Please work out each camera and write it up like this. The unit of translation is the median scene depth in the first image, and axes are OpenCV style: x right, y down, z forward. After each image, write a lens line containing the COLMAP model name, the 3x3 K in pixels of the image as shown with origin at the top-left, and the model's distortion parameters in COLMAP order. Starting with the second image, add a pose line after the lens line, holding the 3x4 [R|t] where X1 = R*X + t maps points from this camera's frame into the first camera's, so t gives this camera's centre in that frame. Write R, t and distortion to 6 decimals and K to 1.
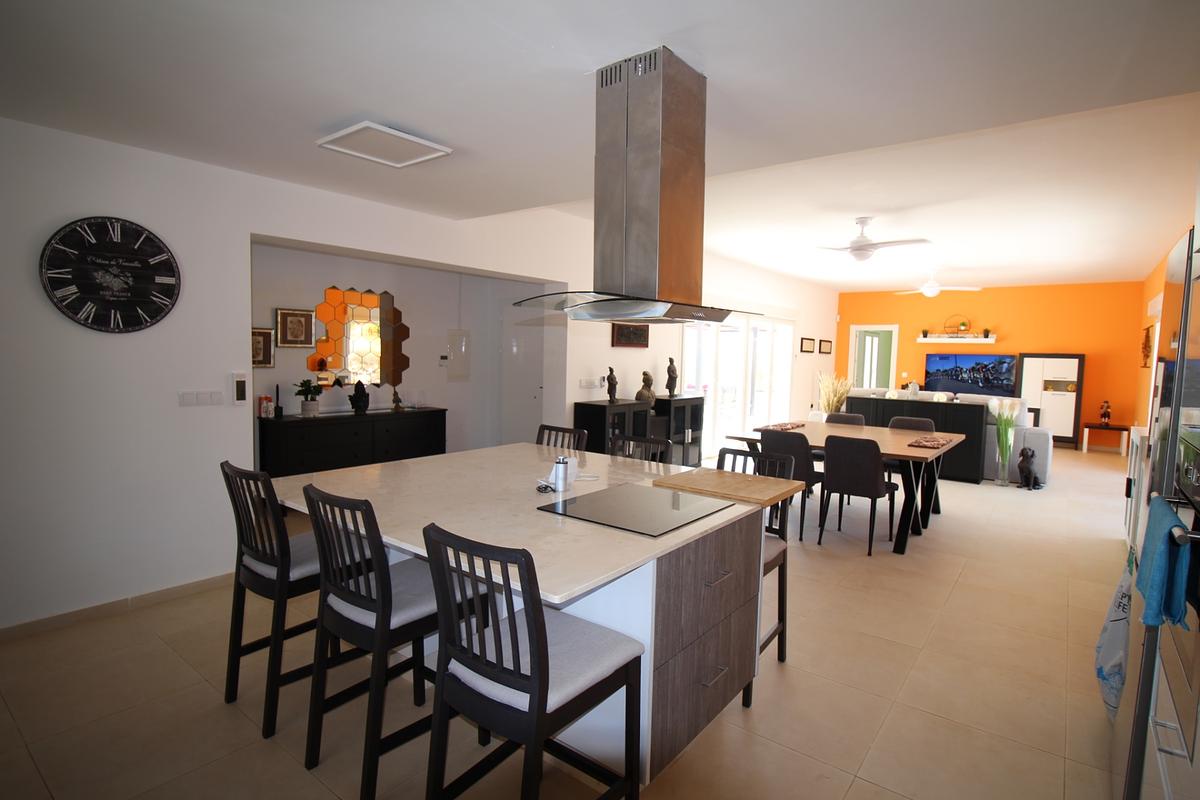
lens RADIAL K [[609.5, 0, 596.9], [0, 609.5, 397.0], [0, 0, 1]] dist [0.001654, -0.009143]
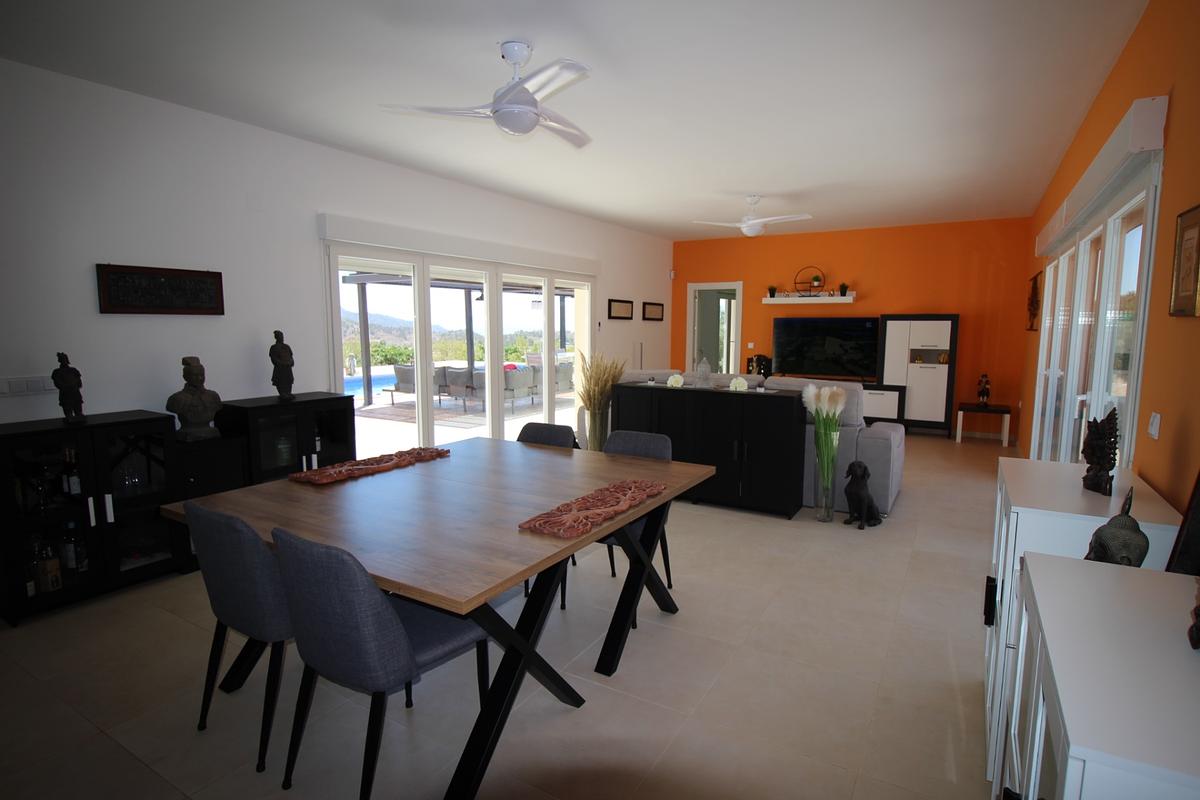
lens RADIAL K [[609.5, 0, 601.8], [0, 609.5, 399.9], [0, 0, 1]] dist [0.001654, -0.009143]
pose [[0.992448, -0.033862, 0.117898, 0.297358], [0.027871, 0.998253, 0.052102, -0.017351], [-0.119457, -0.048423, 0.991658, 0.326468]]
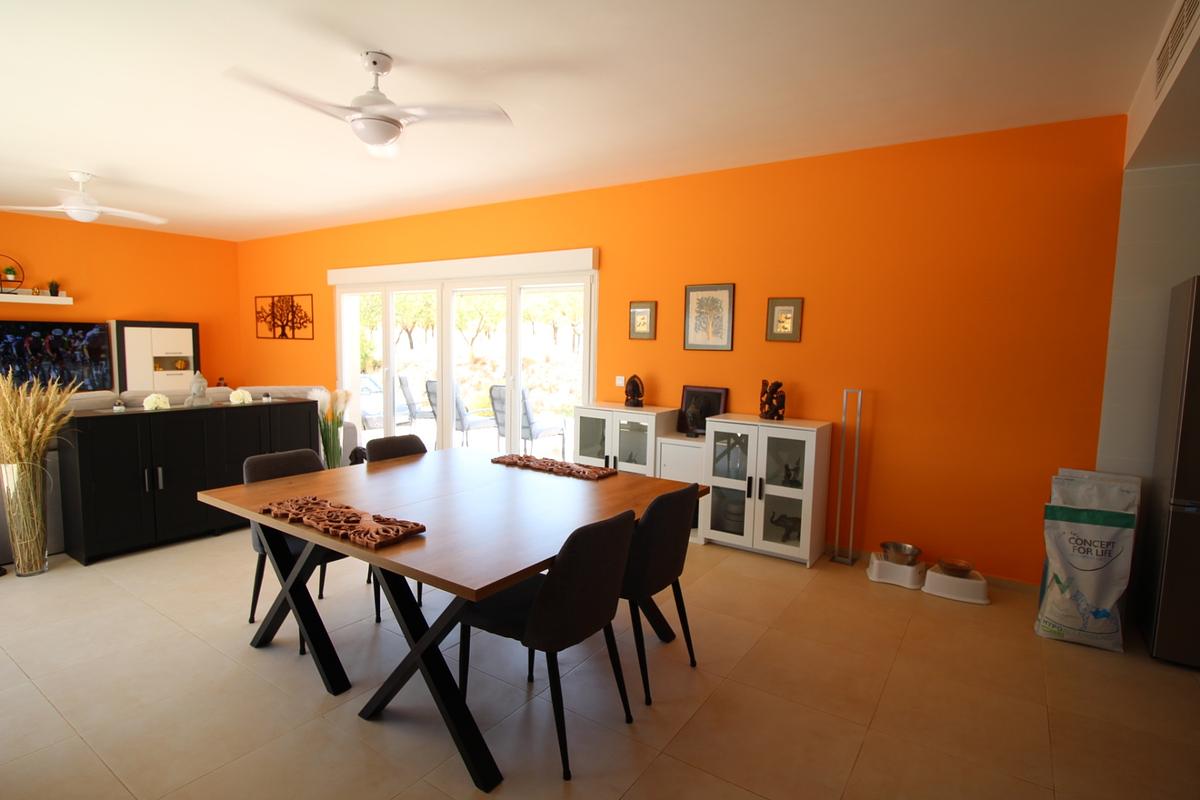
lens RADIAL K [[609.5, 0, 598.2], [0, 609.5, 405.1], [0, 0, 1]] dist [0.001654, -0.009143]
pose [[-0.069021, -0.127420, 0.989444, -0.068217], [0.048948, 0.990183, 0.130930, -0.047178], [-0.996414, 0.057468, -0.062106, 0.585002]]
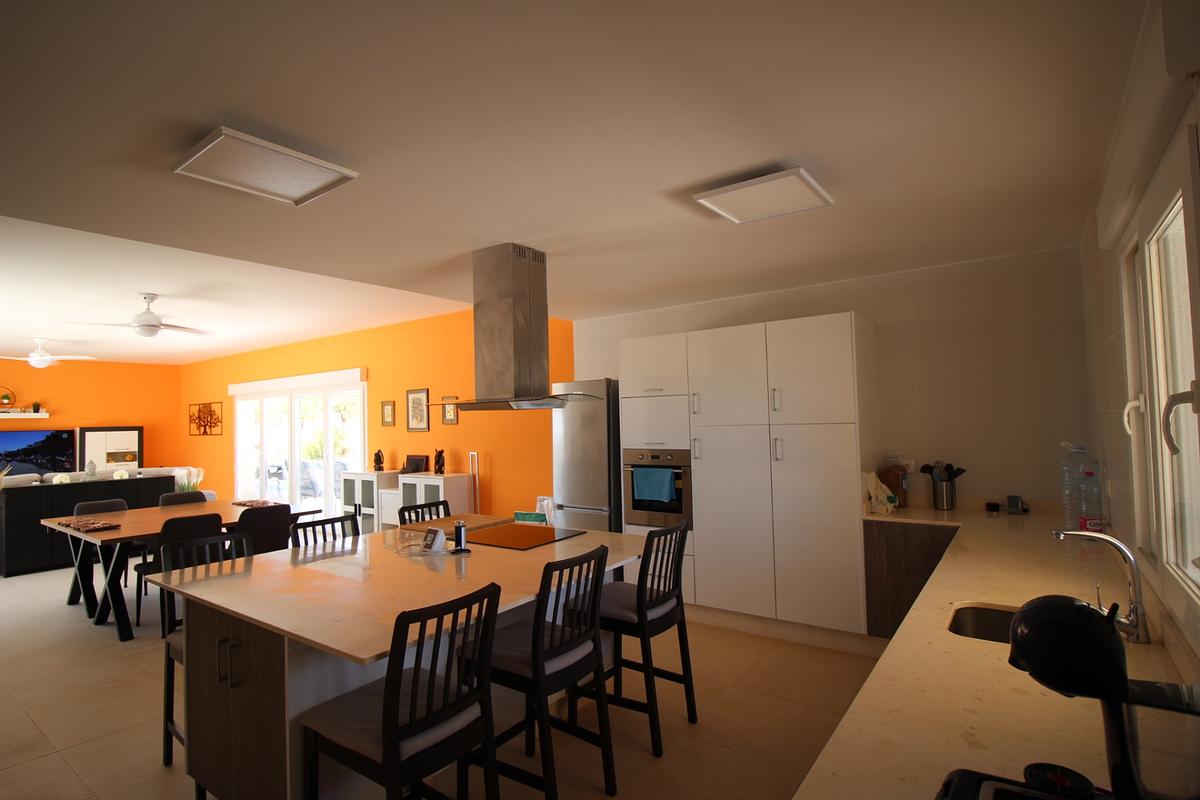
lens RADIAL K [[609.5, 0, 606.8], [0, 609.5, 397.5], [0, 0, 1]] dist [0.001654, -0.009143]
pose [[-0.032876, 0.016157, 0.999329, -0.381806], [0.096640, 0.995236, -0.012911, -0.029973], [-0.994776, 0.096150, -0.034281, 0.211897]]
